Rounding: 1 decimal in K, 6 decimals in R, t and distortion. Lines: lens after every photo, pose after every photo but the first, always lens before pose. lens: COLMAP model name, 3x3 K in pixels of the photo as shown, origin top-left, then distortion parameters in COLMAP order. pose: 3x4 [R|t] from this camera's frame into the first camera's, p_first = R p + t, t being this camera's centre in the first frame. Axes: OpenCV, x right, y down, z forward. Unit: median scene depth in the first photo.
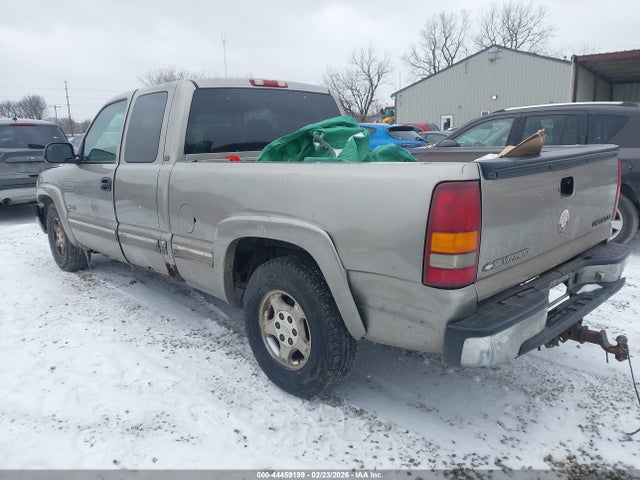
lens RADIAL K [[509.7, 0, 323.3], [0, 509.7, 237.2], [0, 0, 1]] dist [0.012505, 0.000562]
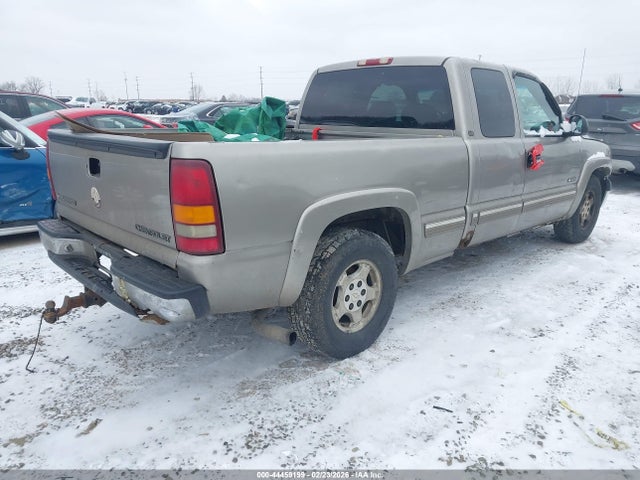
lens RADIAL K [[509.7, 0, 323.3], [0, 509.7, 237.2], [0, 0, 1]] dist [0.012505, 0.000562]
pose [[-0.034875, 0.262599, -0.964275, 1.007649], [-0.198664, 0.943784, 0.264204, -0.222345], [0.979447, 0.200781, 0.019254, 0.963962]]
